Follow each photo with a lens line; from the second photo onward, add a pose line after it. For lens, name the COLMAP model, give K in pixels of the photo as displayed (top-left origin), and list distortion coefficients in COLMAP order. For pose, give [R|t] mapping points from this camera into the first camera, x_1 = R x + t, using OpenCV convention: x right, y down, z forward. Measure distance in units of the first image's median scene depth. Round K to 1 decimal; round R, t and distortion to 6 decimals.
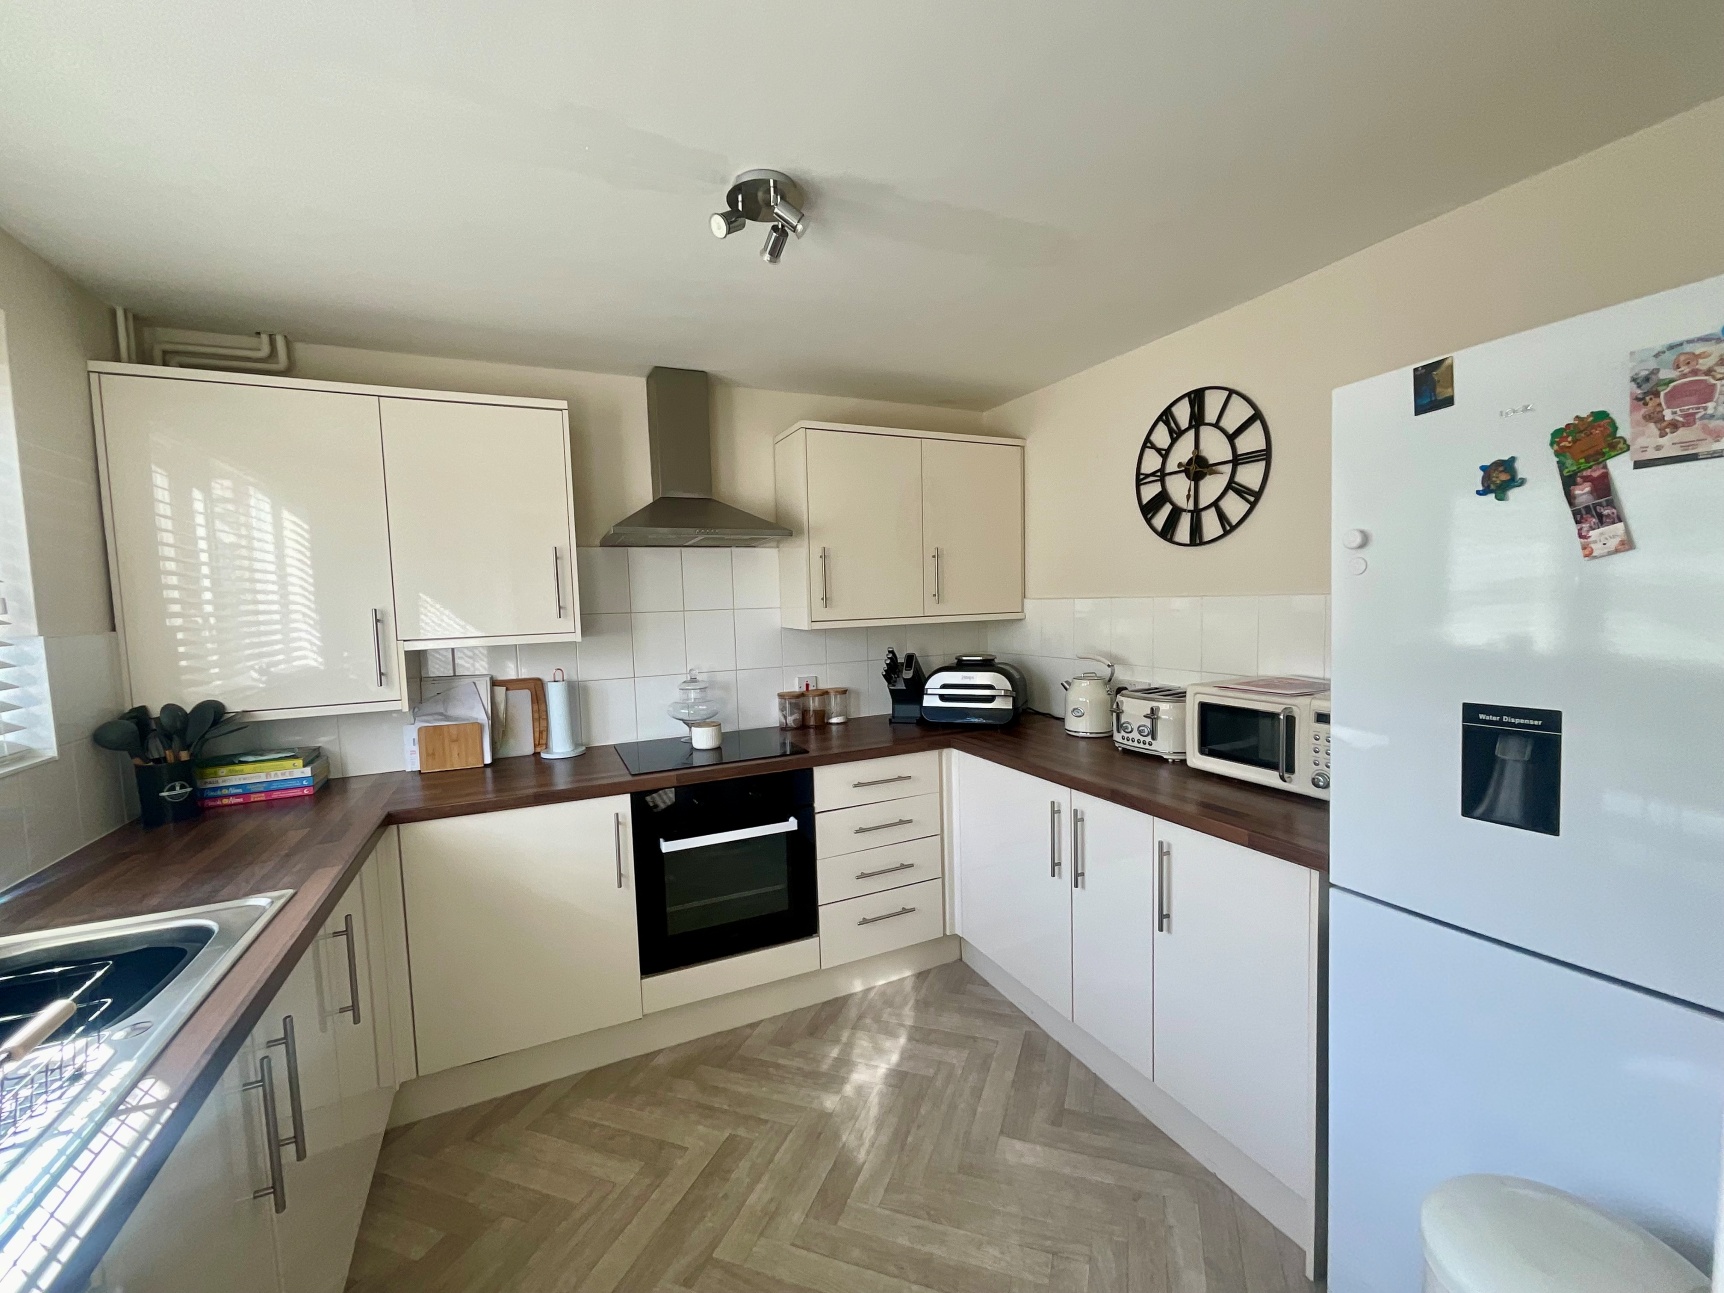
lens RADIAL K [[705.2, 0, 873.7], [0, 705.2, 638.3], [0, 0, 1]] dist [-0.003958, -0.000057]
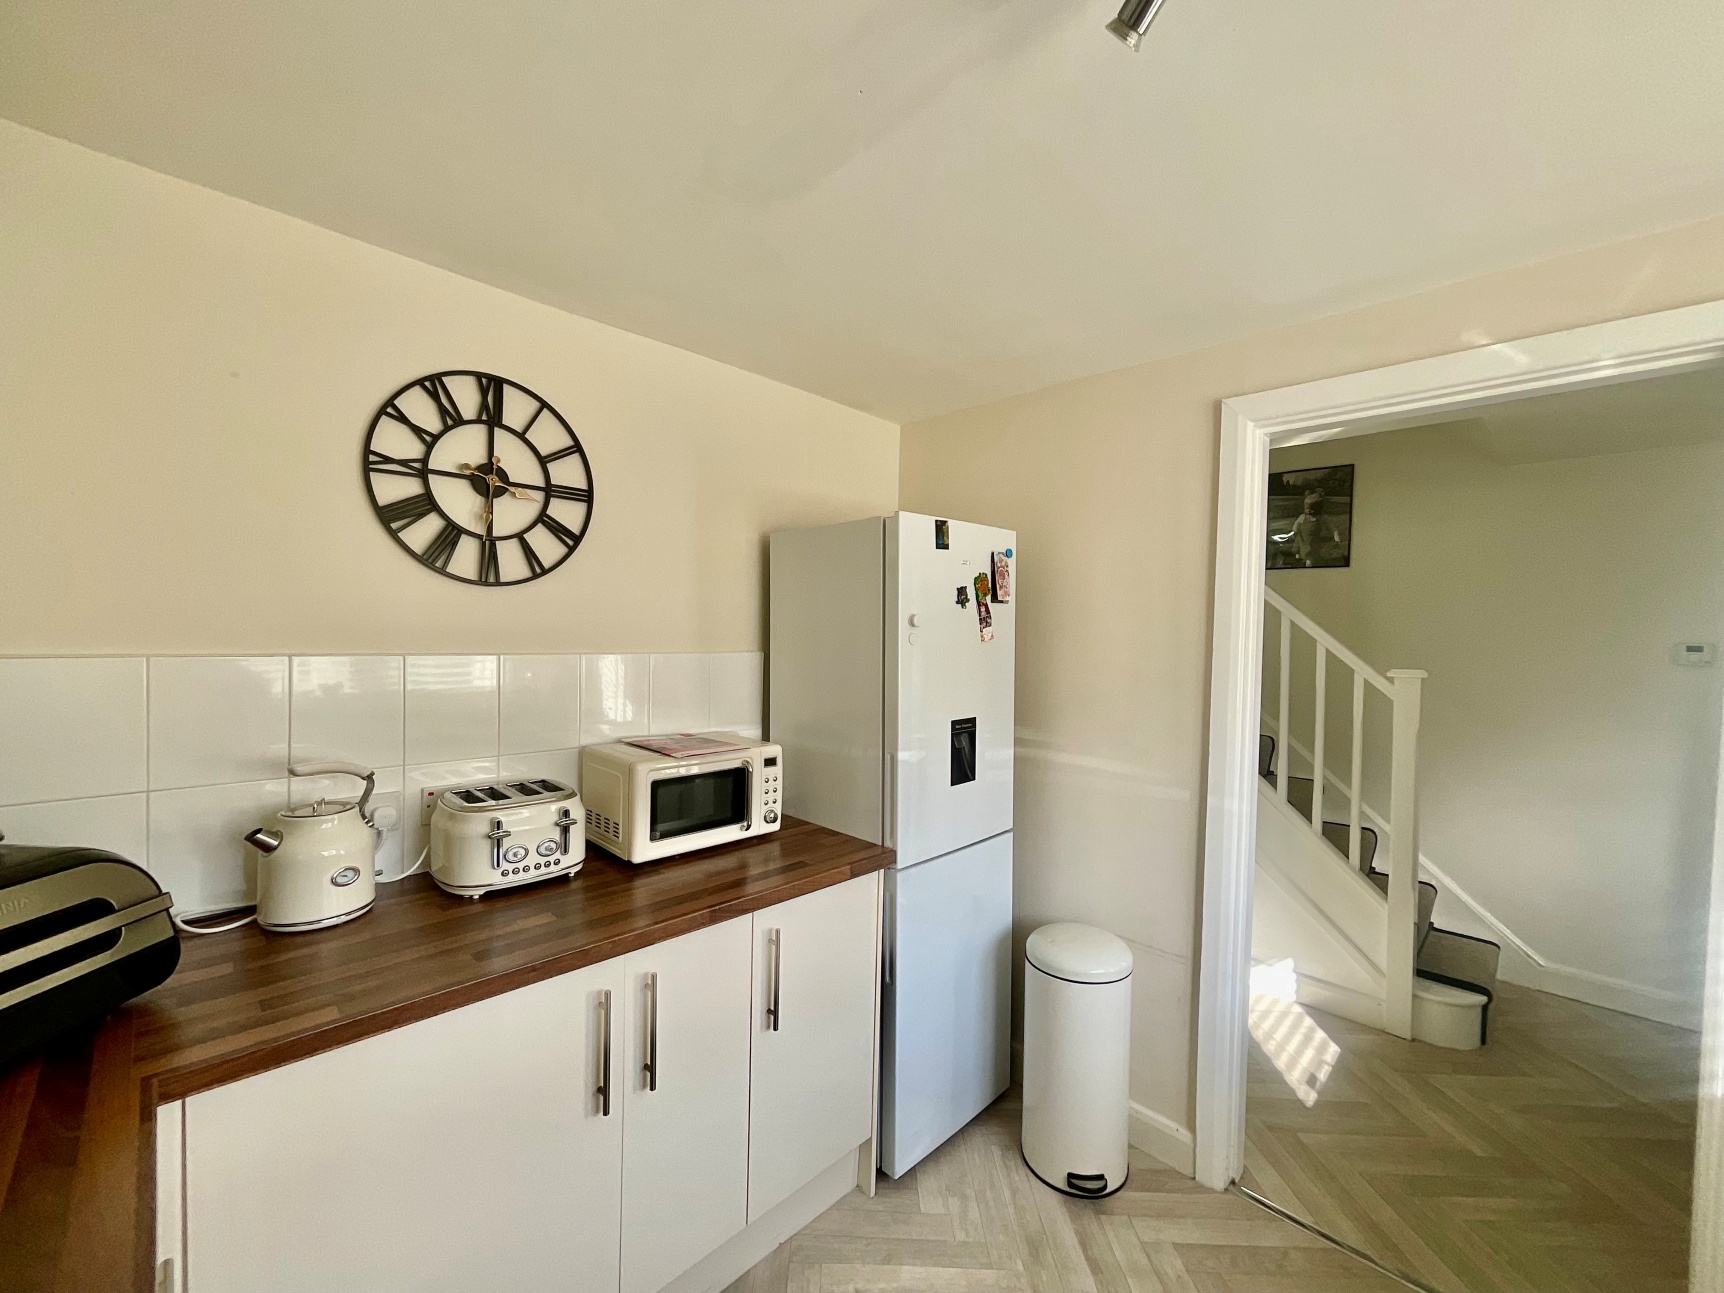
lens RADIAL K [[705.2, 0, 864.0], [0, 705.2, 645.8], [0, 0, 1]] dist [-0.003958, -0.000057]
pose [[-0.333667, -0.000805, 0.942691, -0.411362], [0.039625, 0.999104, 0.014878, -0.072539], [-0.941858, 0.042319, -0.333336, 0.995591]]
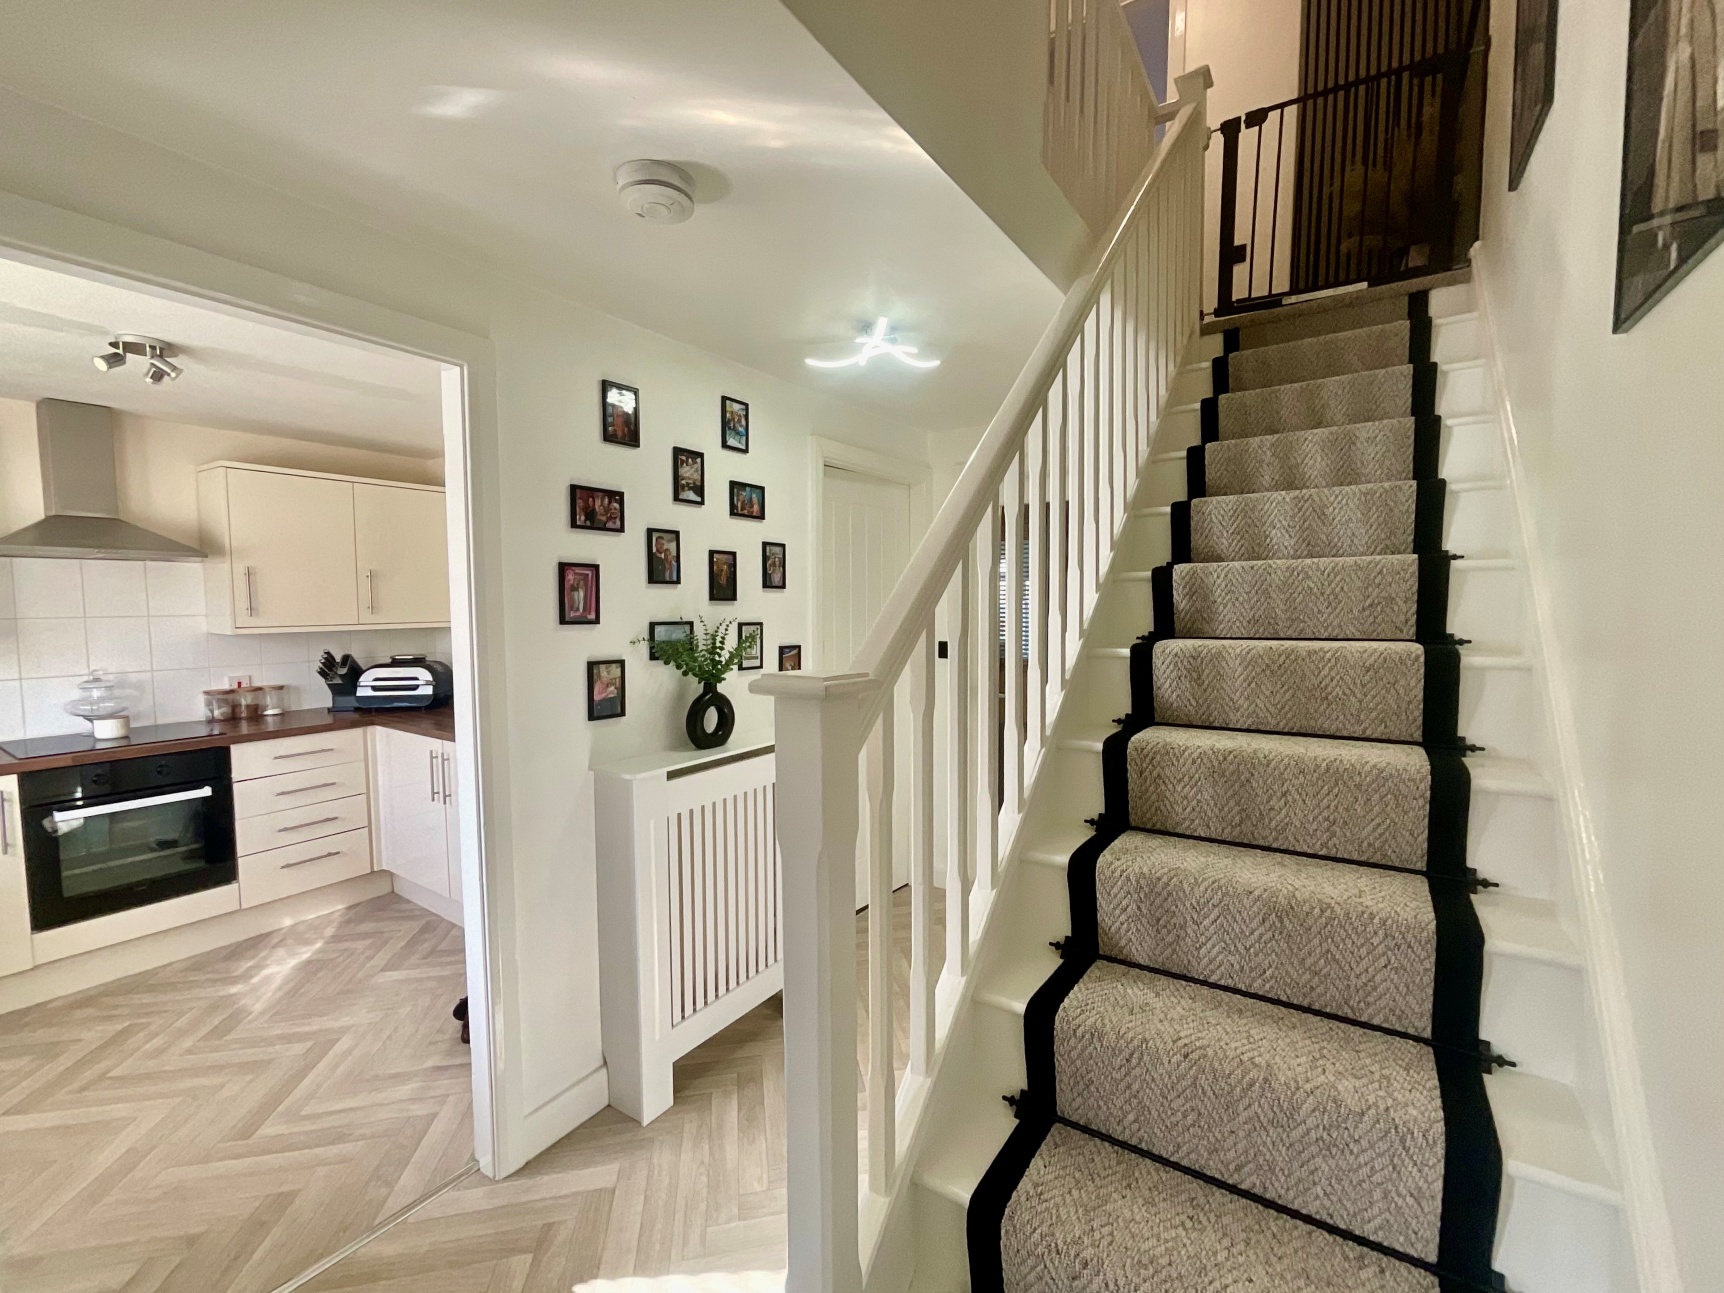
lens RADIAL K [[705.2, 0, 864.9], [0, 705.2, 643.9], [0, 0, 1]] dist [-0.003958, -0.000057]
pose [[0.852976, -0.005137, 0.521926, 0.200807], [0.005785, 0.999983, 0.000389, 0.008834], [-0.521919, 0.002687, 0.852991, -0.578728]]
